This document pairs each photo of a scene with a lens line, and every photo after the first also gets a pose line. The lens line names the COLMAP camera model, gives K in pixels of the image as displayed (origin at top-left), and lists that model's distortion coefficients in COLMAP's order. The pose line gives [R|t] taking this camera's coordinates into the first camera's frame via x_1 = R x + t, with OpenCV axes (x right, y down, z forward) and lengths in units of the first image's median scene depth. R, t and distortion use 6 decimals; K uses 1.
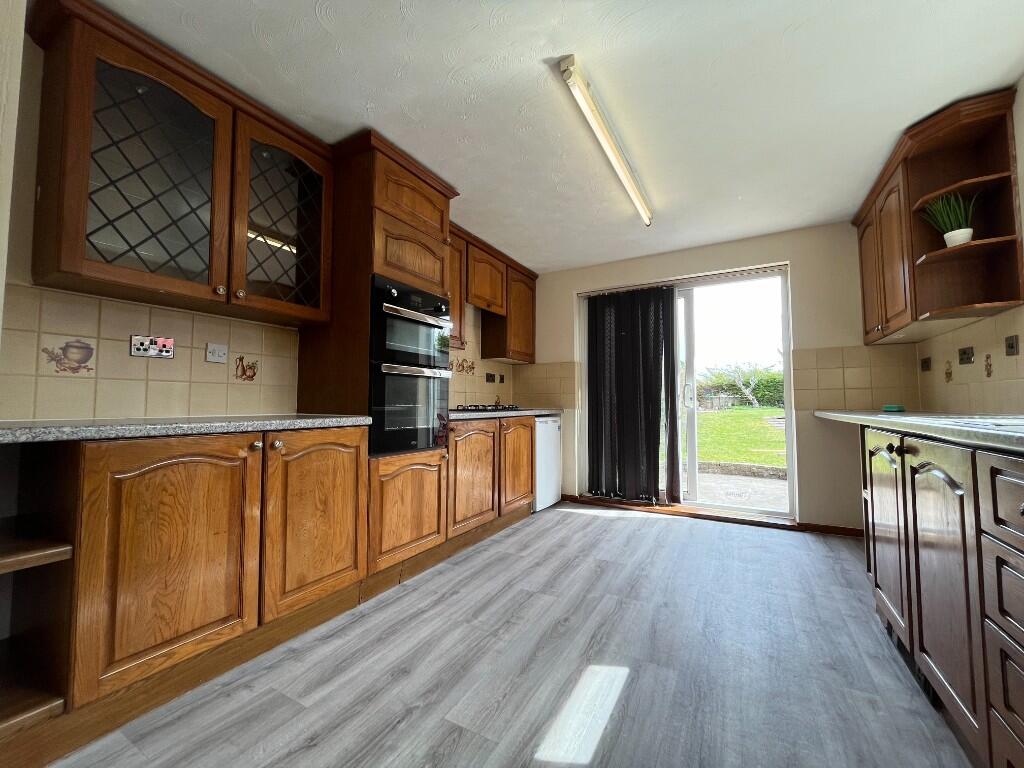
lens RADIAL K [[412.4, 0, 509.7], [0, 412.4, 380.2], [0, 0, 1]] dist [-0.000160, 0.000259]
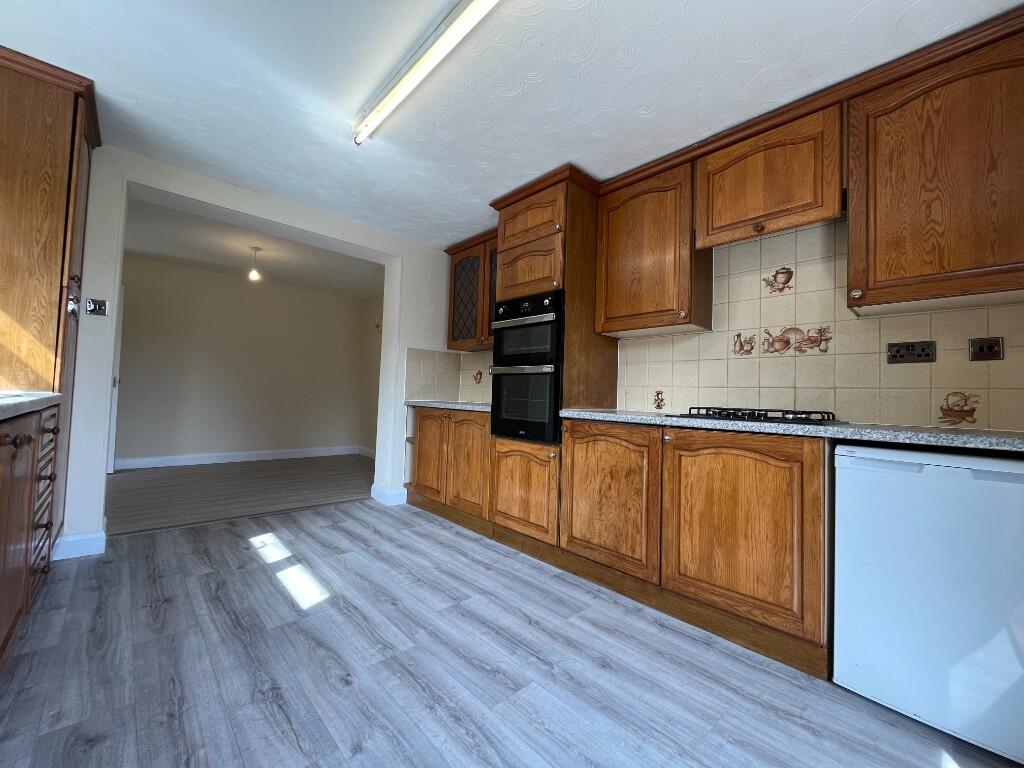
lens RADIAL K [[412.4, 0, 508.9], [0, 412.4, 382.5], [0, 0, 1]] dist [-0.000160, 0.000259]
pose [[-0.296331, -0.041460, -0.954185, 0.945814], [0.019252, 0.998595, -0.049368, 0.075888], [0.954891, -0.032999, -0.295116, 1.427593]]
